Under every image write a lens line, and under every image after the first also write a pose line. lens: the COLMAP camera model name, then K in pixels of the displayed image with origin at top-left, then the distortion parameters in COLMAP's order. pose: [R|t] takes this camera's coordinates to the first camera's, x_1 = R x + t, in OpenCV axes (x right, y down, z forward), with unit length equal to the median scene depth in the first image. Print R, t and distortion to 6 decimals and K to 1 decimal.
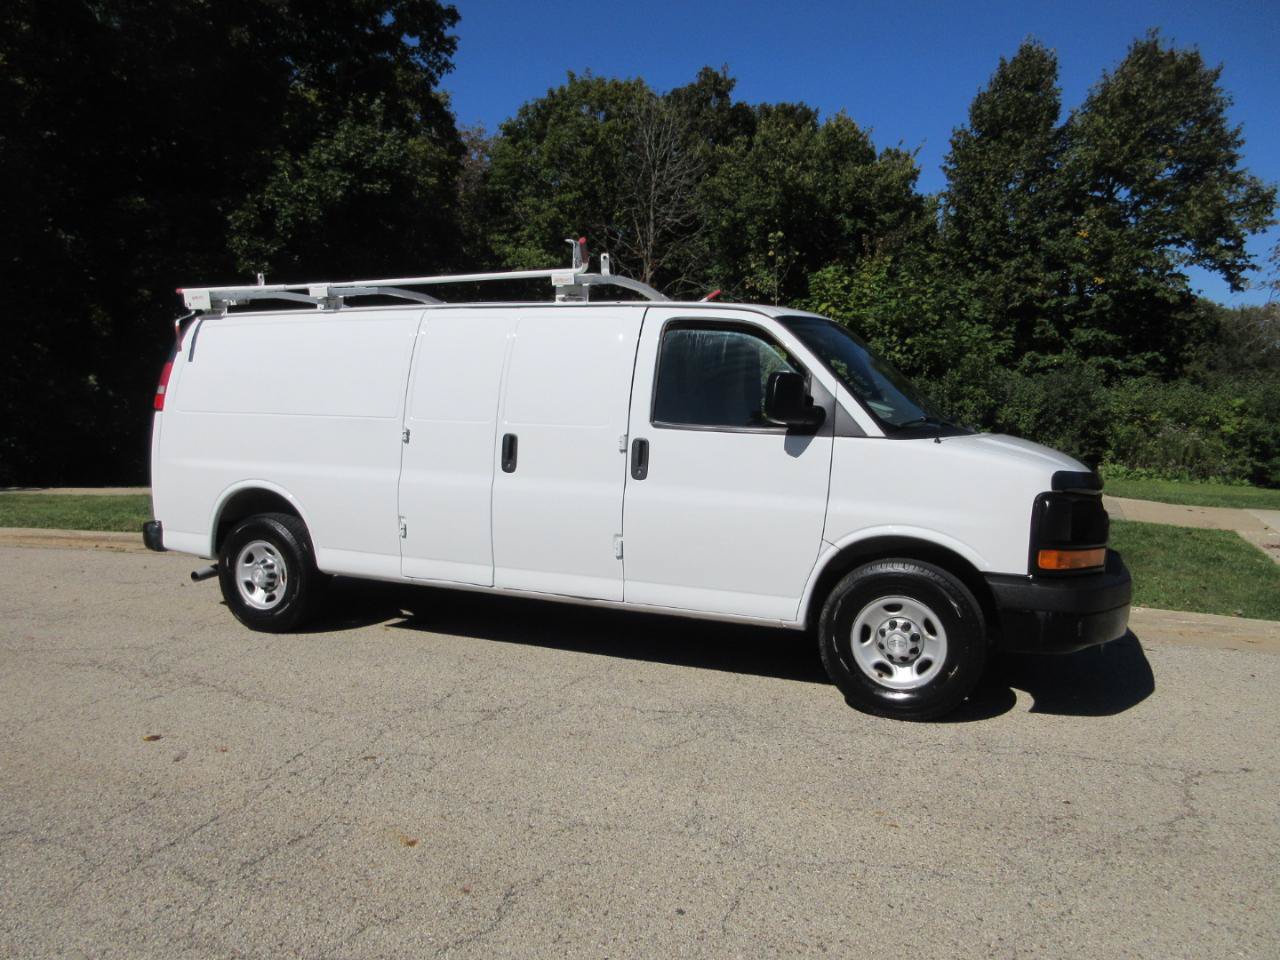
lens RADIAL K [[962.4, 0, 636.4], [0, 962.4, 475.0], [0, 0, 1]] dist [-0.007737, 0.017118]
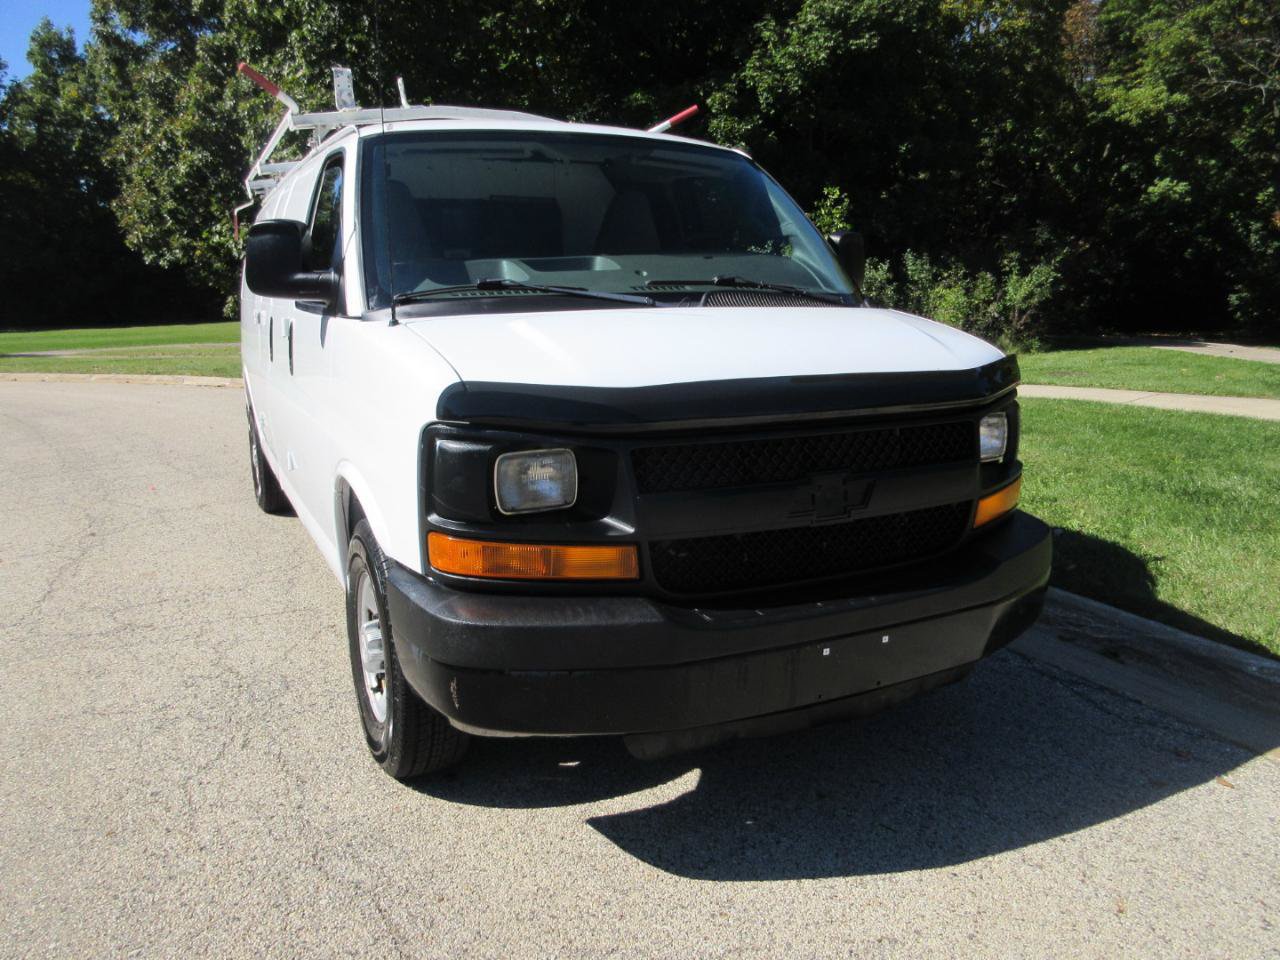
lens RADIAL K [[962.4, 0, 627.8], [0, 962.4, 477.3], [0, 0, 1]] dist [-0.007737, 0.017118]
pose [[0.768526, 0.102399, -0.631571, 0.173898], [-0.027012, 0.991423, 0.127873, -0.004614], [0.639248, -0.081214, 0.764700, 0.139625]]
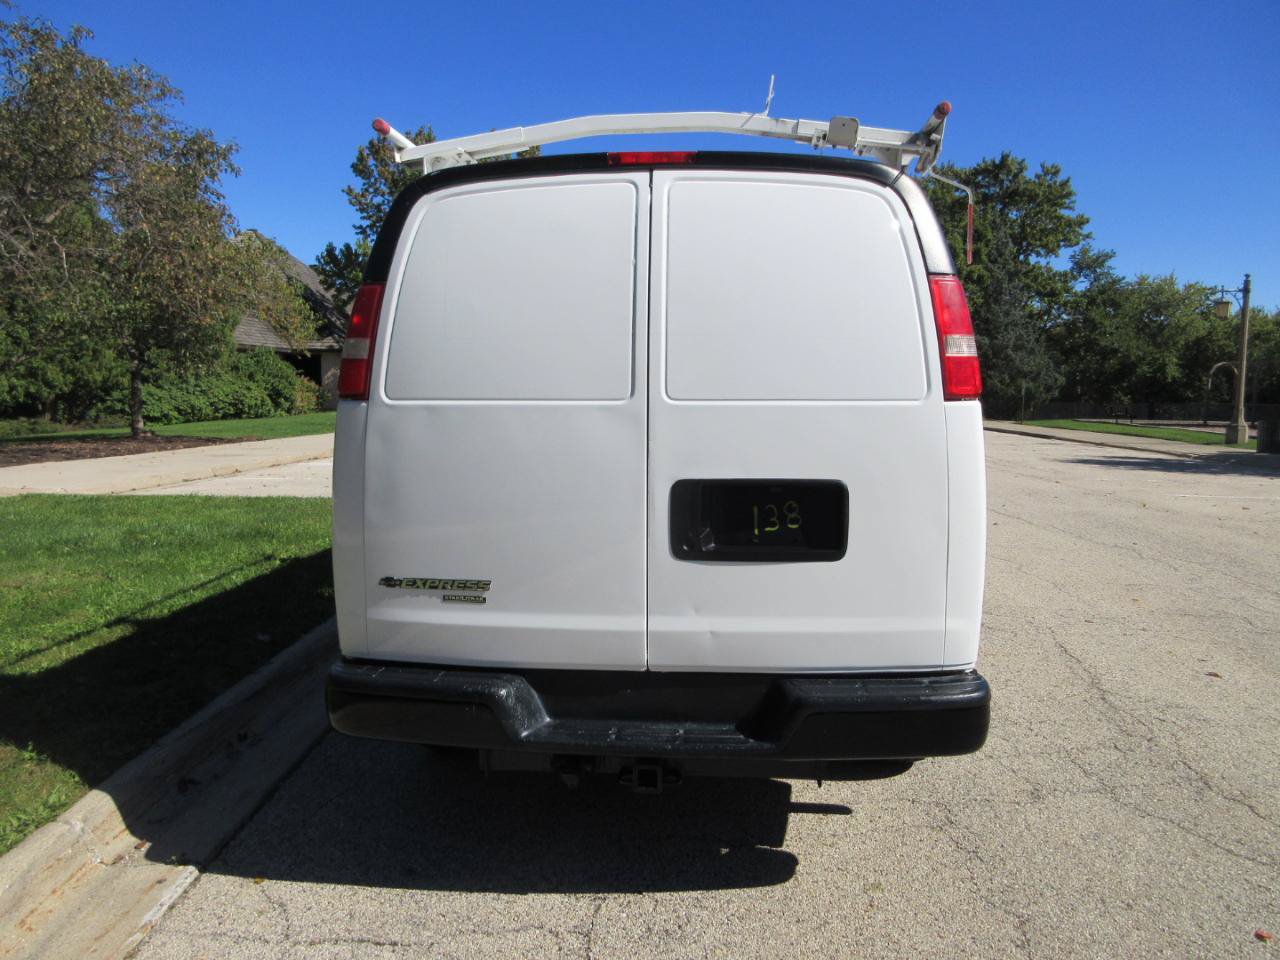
lens RADIAL K [[962.4, 0, 650.1], [0, 962.4, 473.9], [0, 0, 1]] dist [-0.007737, 0.017118]
pose [[-0.334816, -0.115009, 0.935239, -0.267135], [0.063800, 0.987479, 0.144273, -0.033476], [-0.940121, 0.107973, -0.323286, 0.402861]]
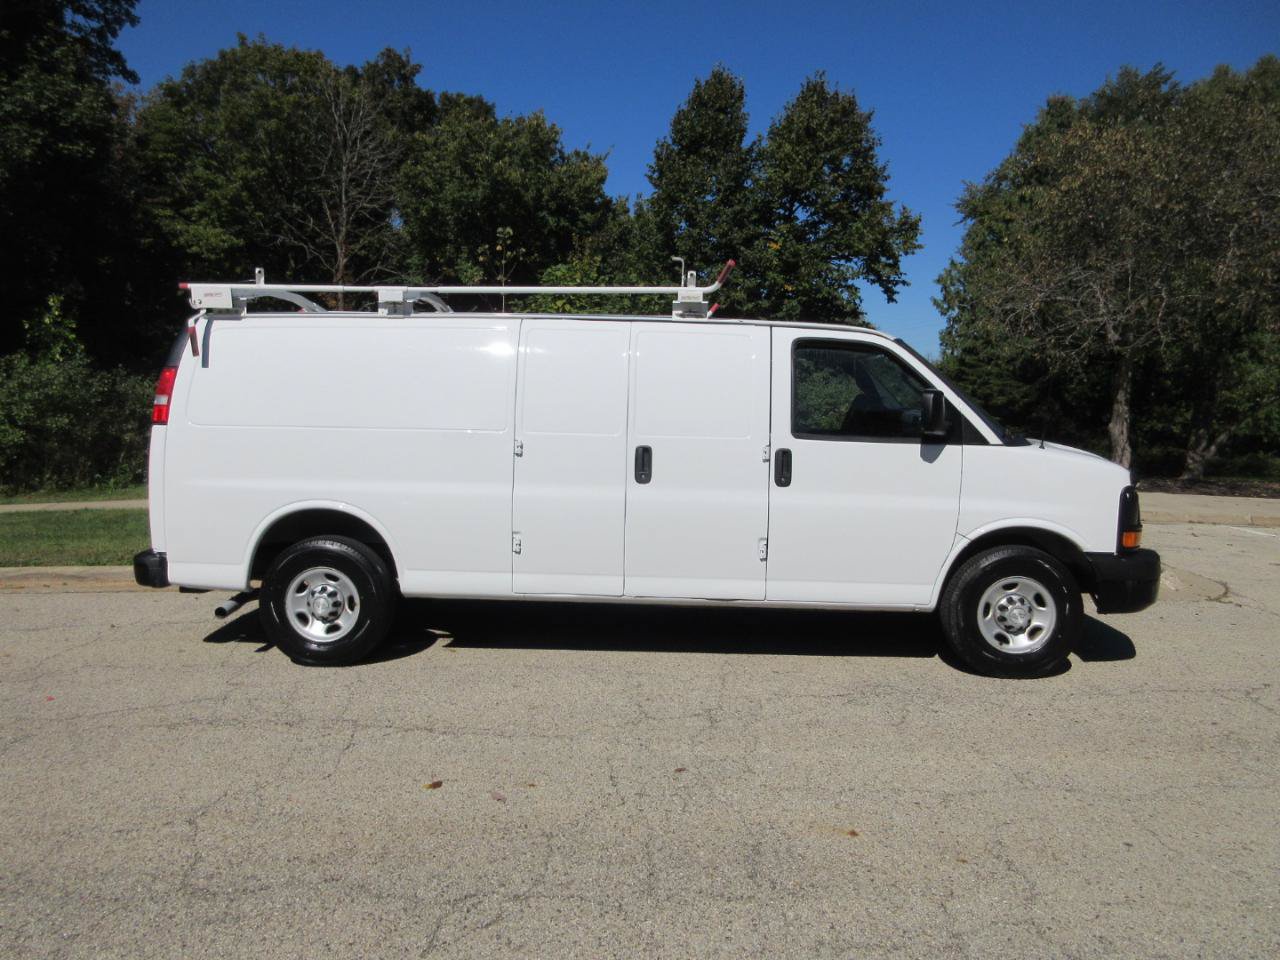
lens RADIAL K [[962.4, 0, 635.9], [0, 962.4, 478.7], [0, 0, 1]] dist [-0.007737, 0.017118]
pose [[0.929526, -0.034134, 0.367173, -0.133656], [0.028830, 0.999386, 0.019920, -0.007412], [-0.367628, -0.007931, 0.929939, 0.012863]]
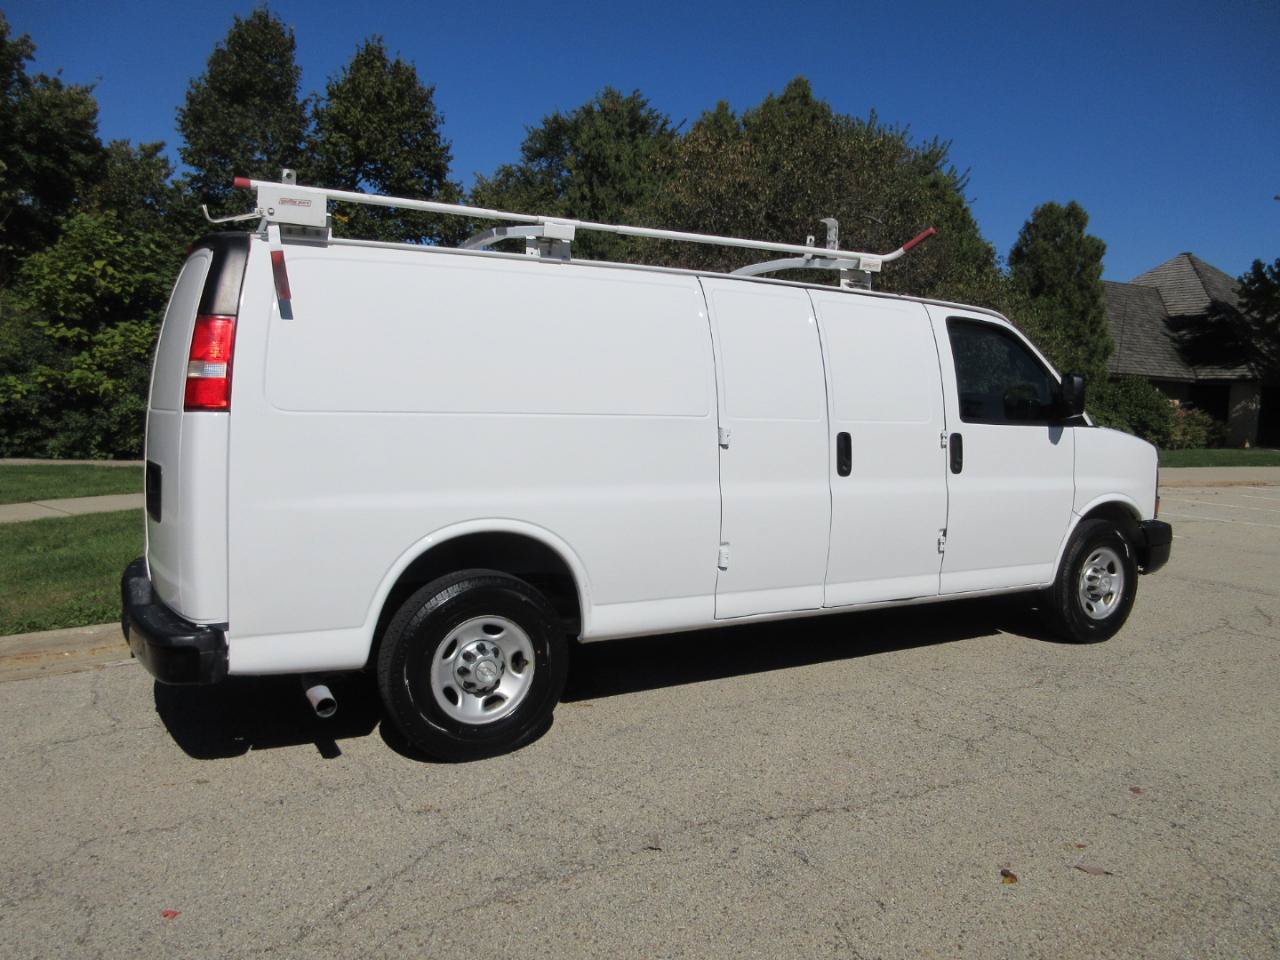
lens RADIAL K [[962.4, 0, 644.1], [0, 962.4, 480.6], [0, 0, 1]] dist [-0.007737, 0.017118]
pose [[0.586864, -0.078528, 0.805868, -0.248549], [0.053501, 0.996872, 0.058179, -0.015726], [-0.807916, 0.008972, 0.589230, 0.161911]]
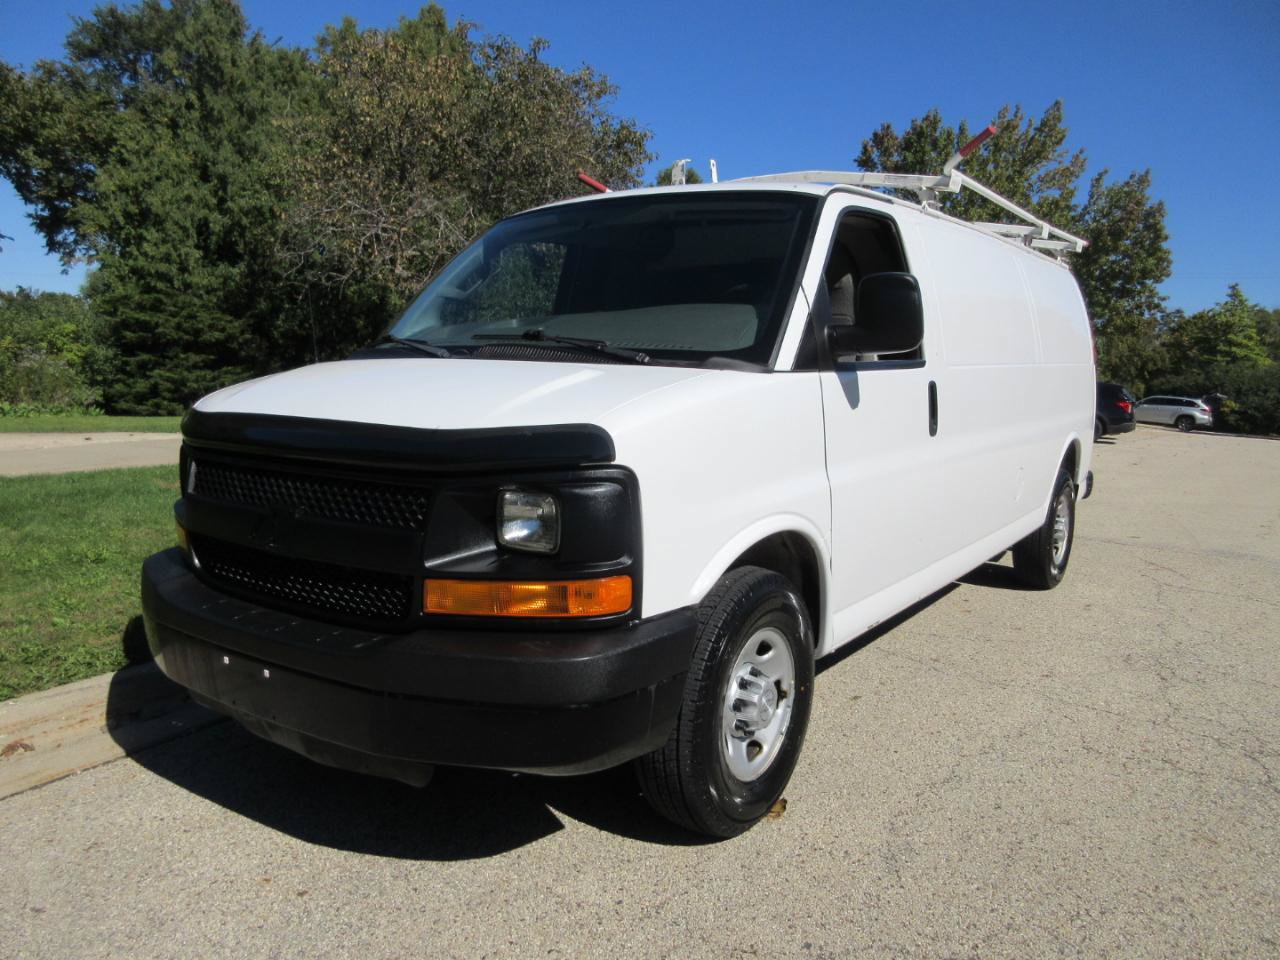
lens RADIAL K [[962.4, 0, 646.4], [0, 962.4, 477.7], [0, 0, 1]] dist [-0.007737, 0.017118]
pose [[0.195722, -0.126566, 0.972458, -0.215221], [0.047173, 0.991704, 0.119577, -0.018229], [-0.979524, 0.022470, 0.200068, 0.294850]]
